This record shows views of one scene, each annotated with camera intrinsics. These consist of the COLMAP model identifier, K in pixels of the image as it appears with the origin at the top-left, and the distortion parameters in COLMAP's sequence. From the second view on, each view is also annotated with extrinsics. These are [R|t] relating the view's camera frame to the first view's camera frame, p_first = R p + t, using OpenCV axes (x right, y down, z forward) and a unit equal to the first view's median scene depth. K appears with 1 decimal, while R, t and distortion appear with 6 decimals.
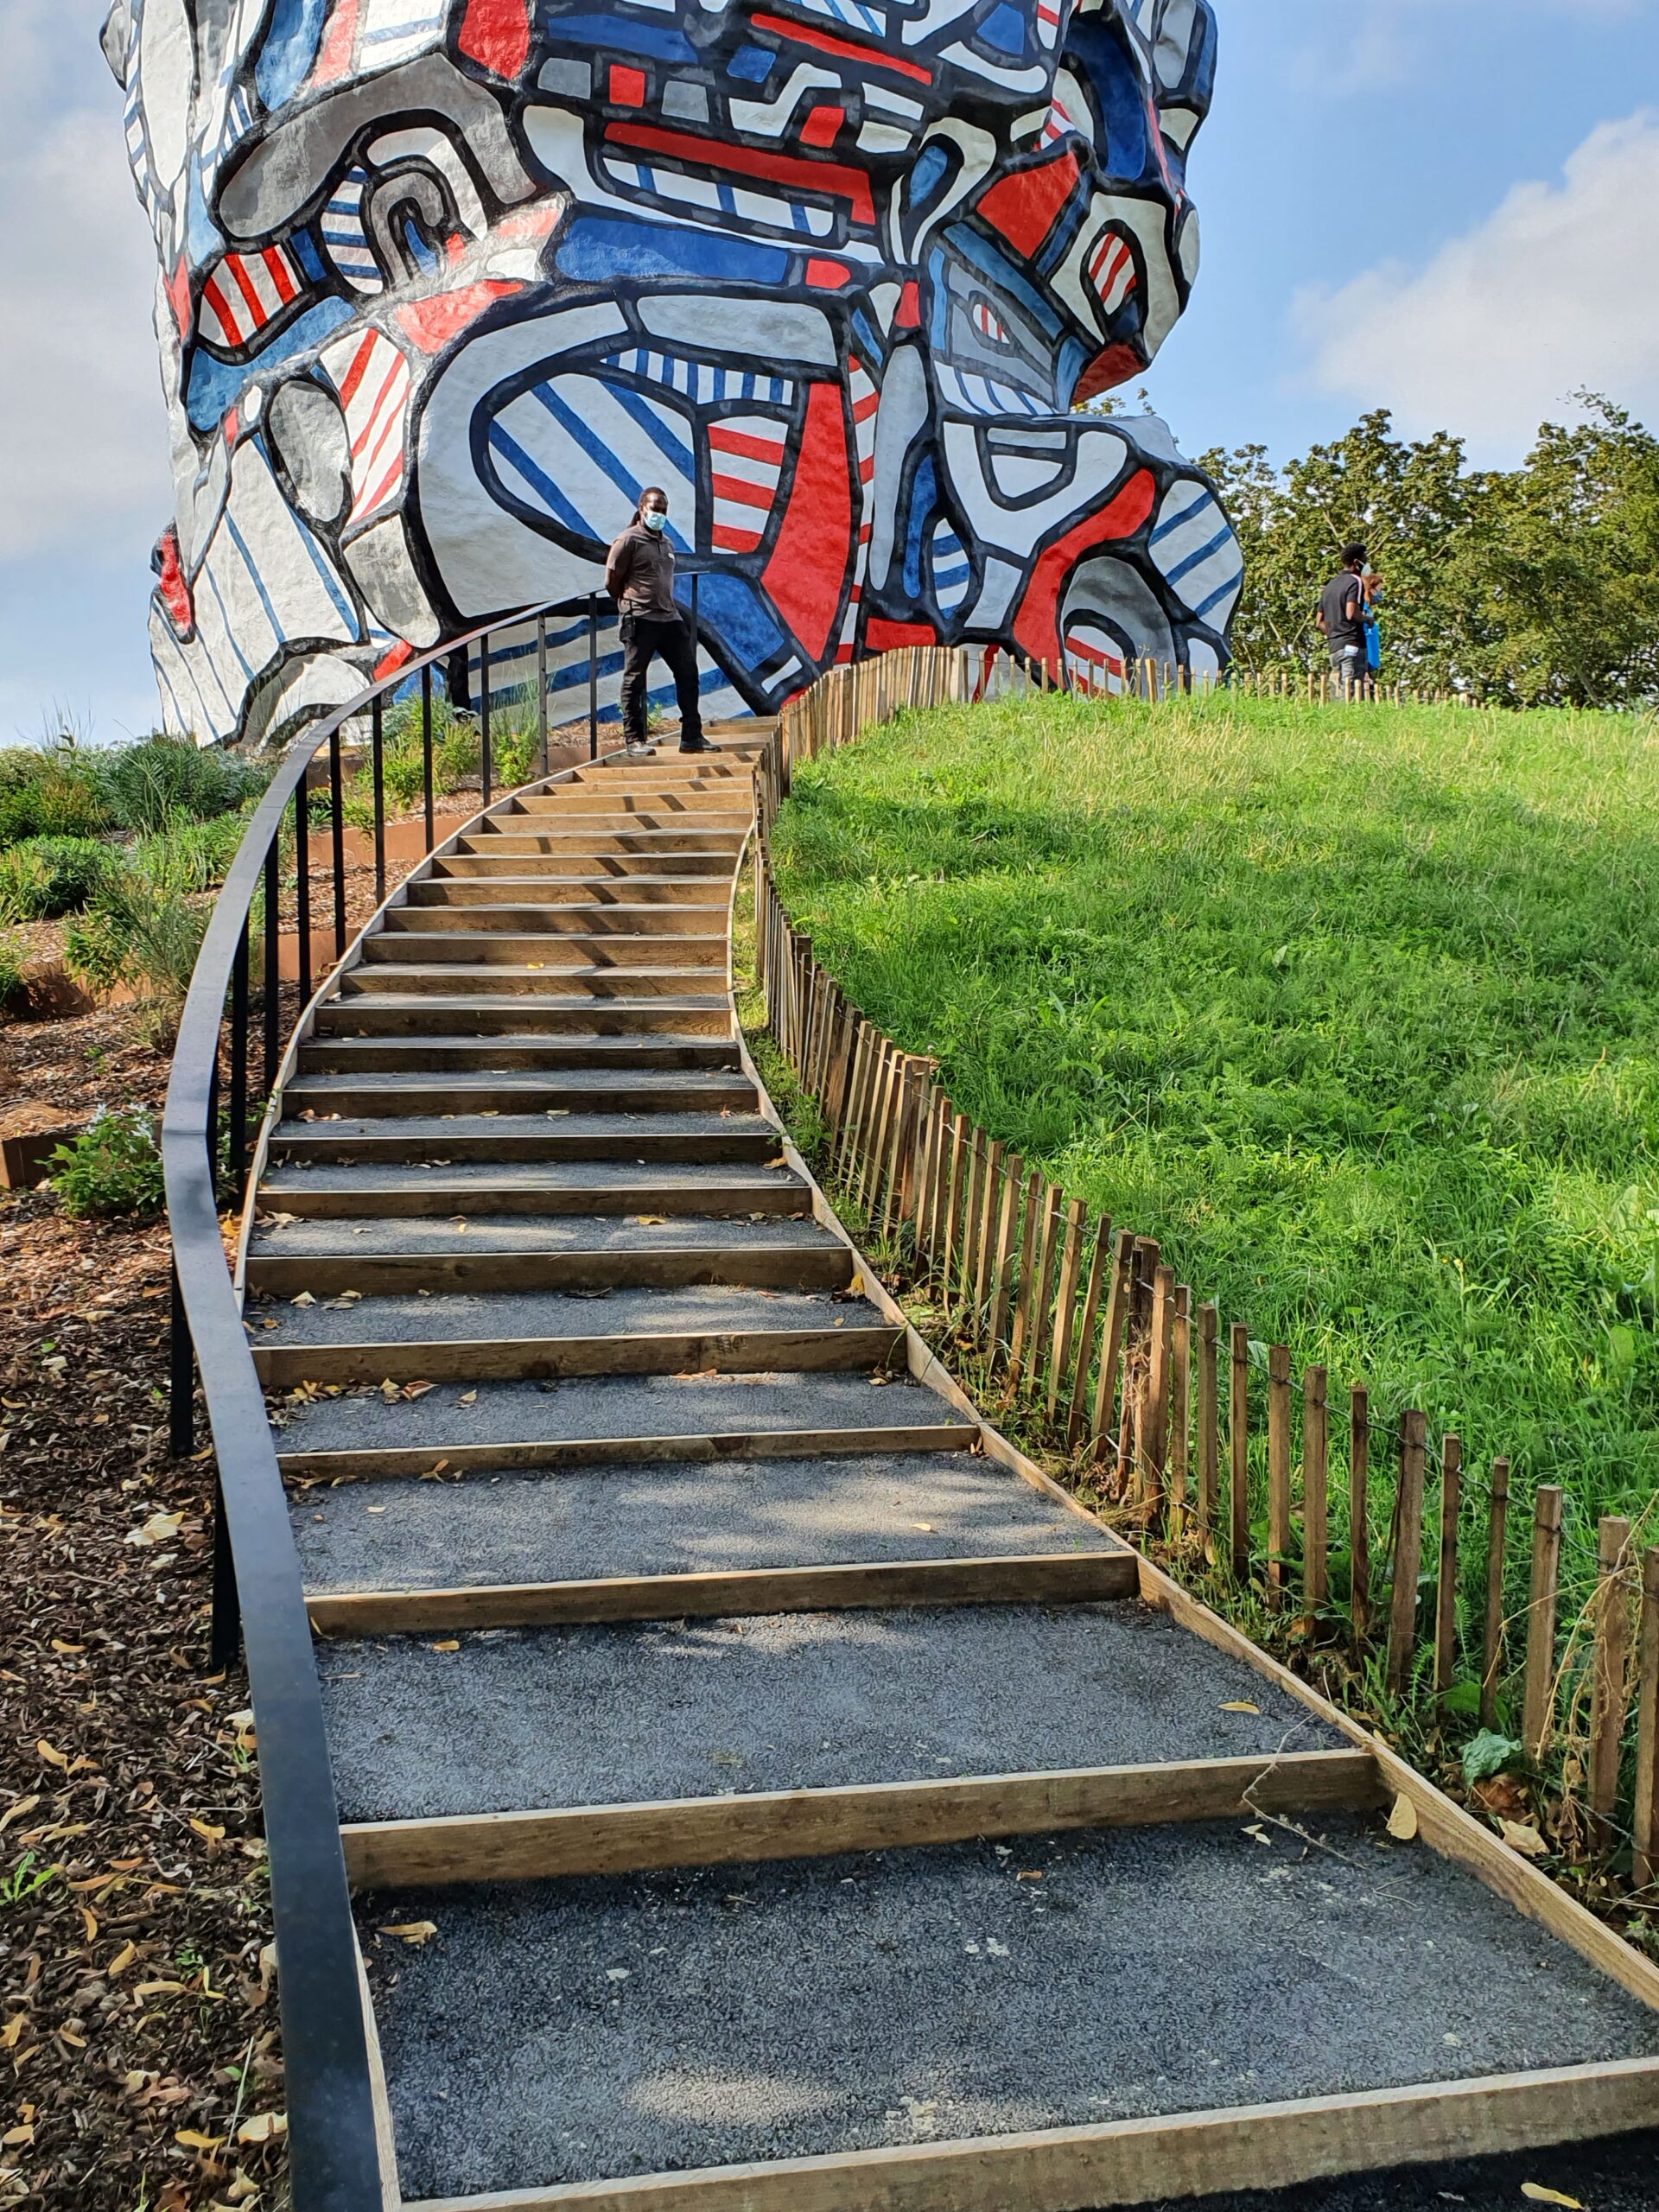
lens RADIAL K [[2172.8, 0, 829.5], [0, 2172.8, 1106.0], [0, 0, 1]] dist [0.091823, -0.286402]
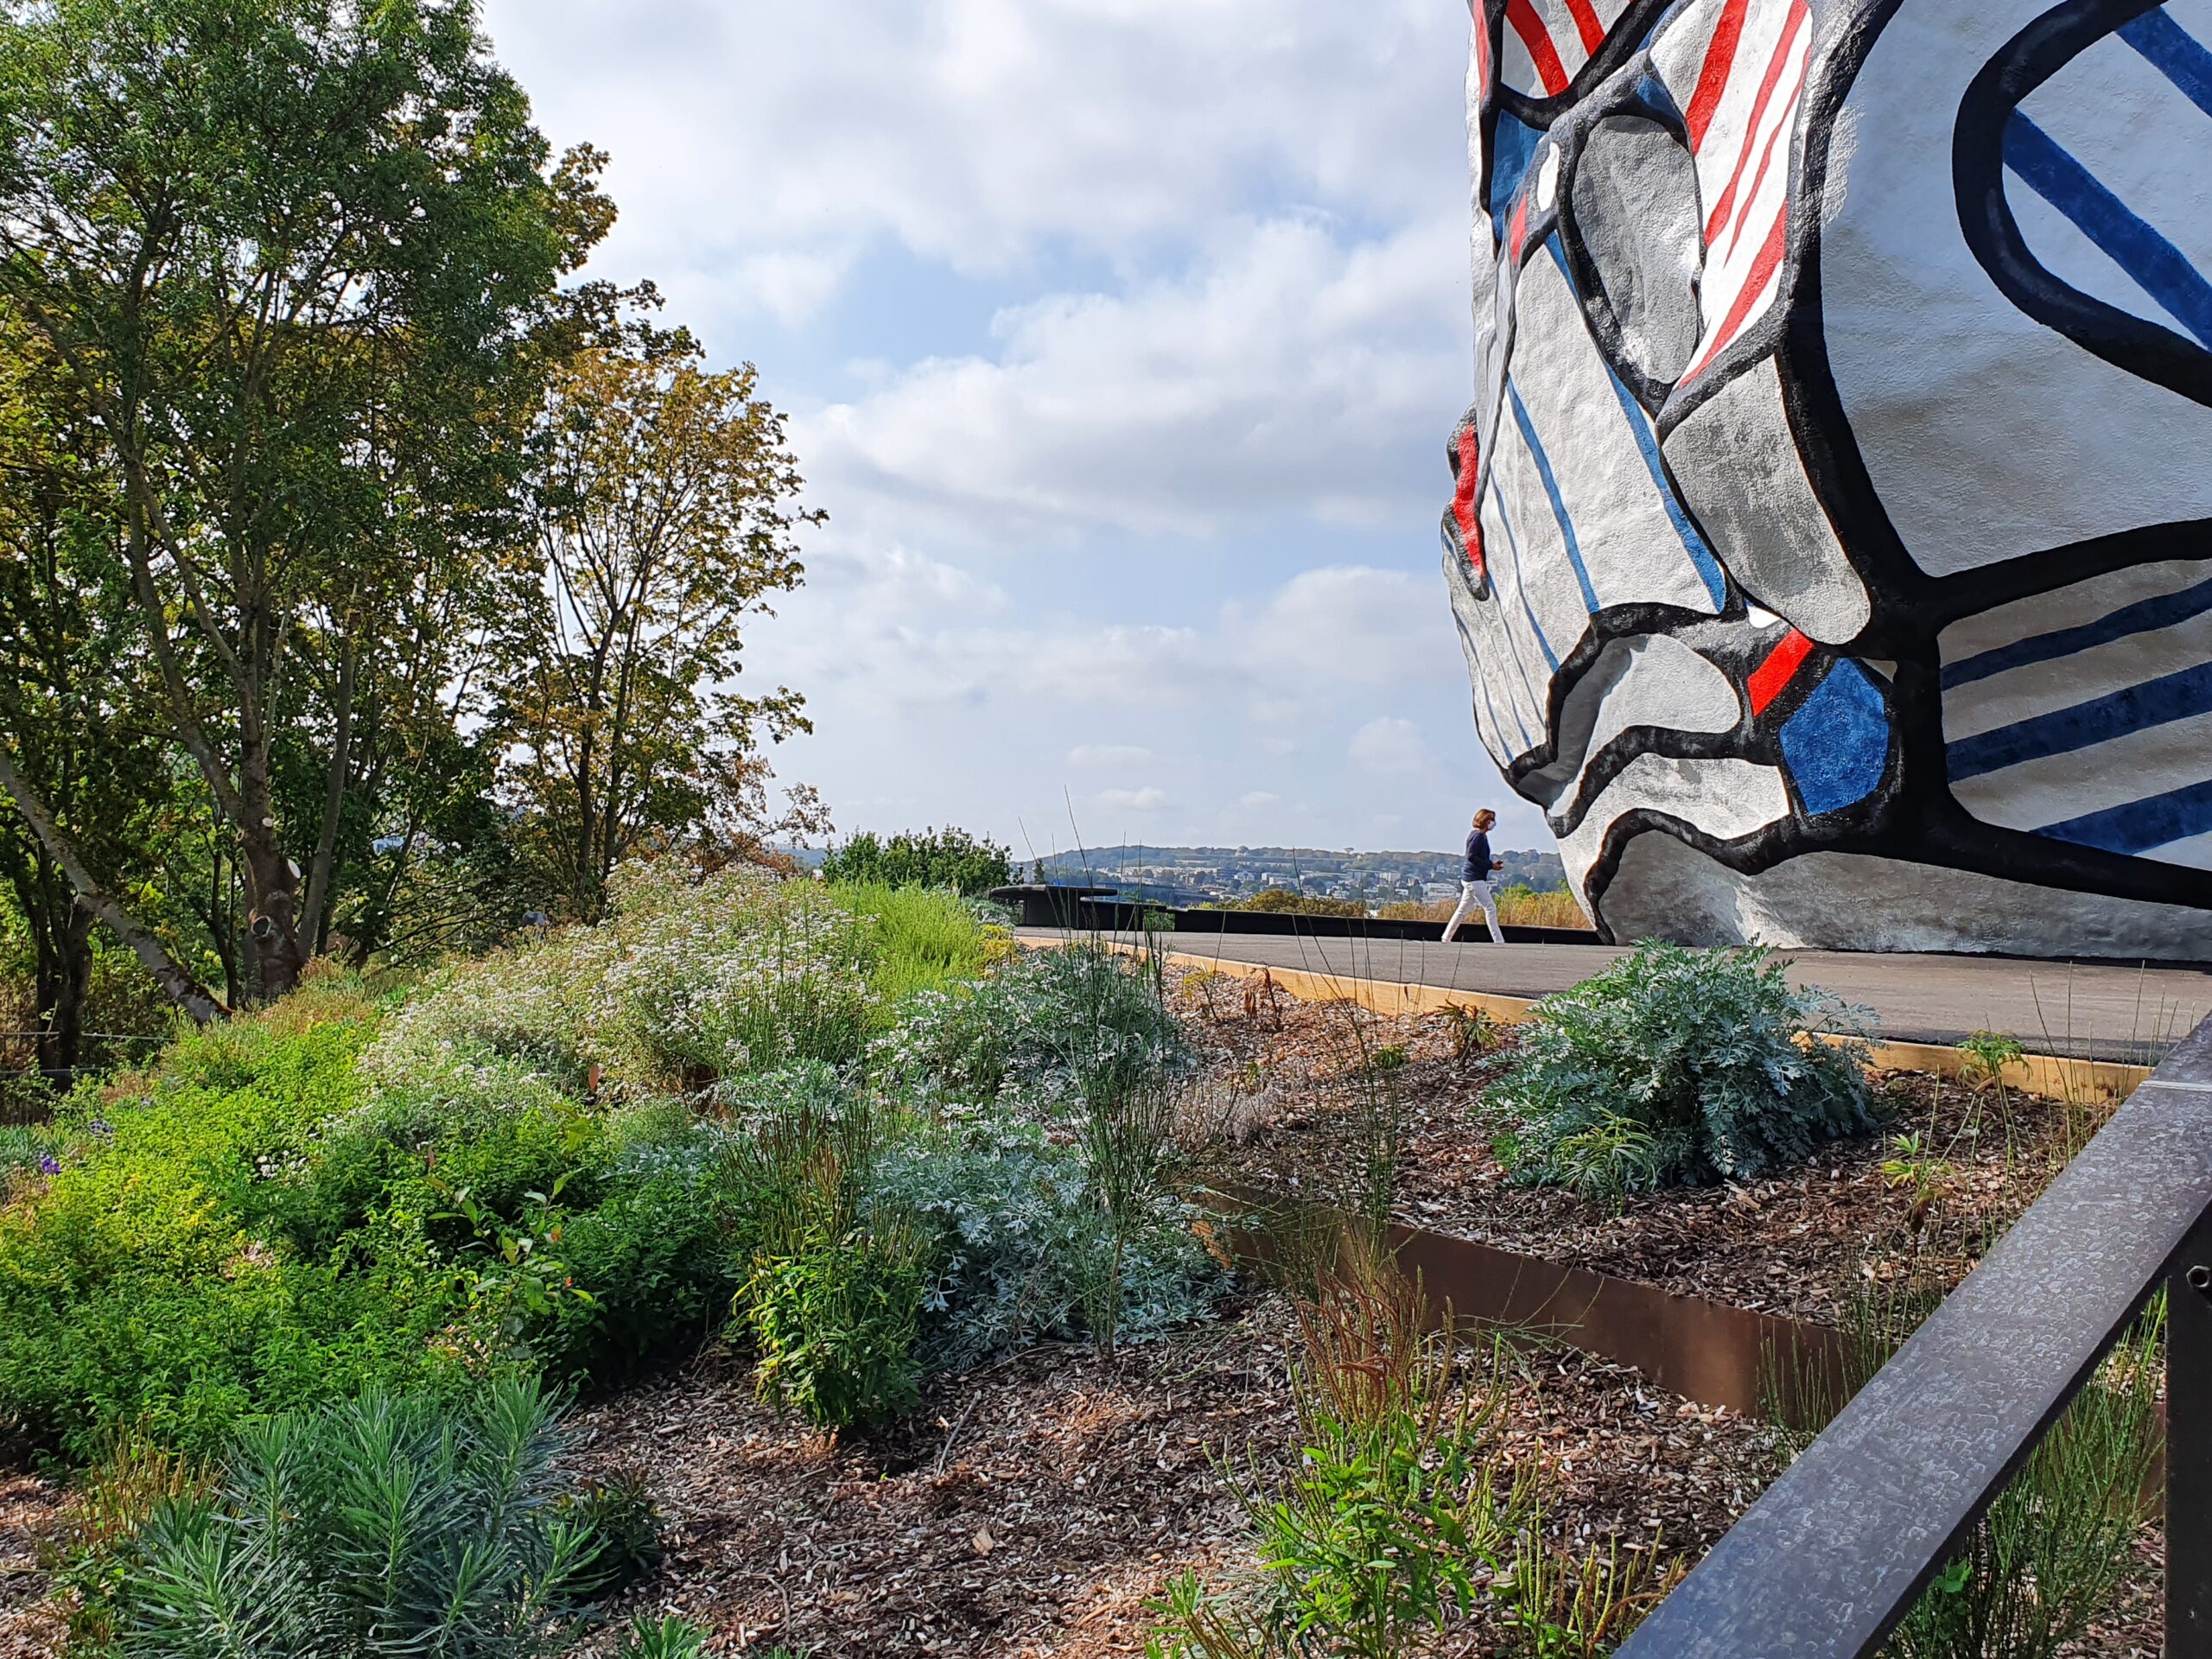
lens RADIAL K [[2172.8, 0, 1106.0], [0, 2172.8, 829.5], [0, 0, 1]] dist [0.091823, -0.286402]
pose [[0.848590, 0.019424, -0.528694, -0.069579], [-0.051649, 0.997594, -0.046249, -0.132300], [0.526524, 0.066553, 0.847552, 0.503020]]
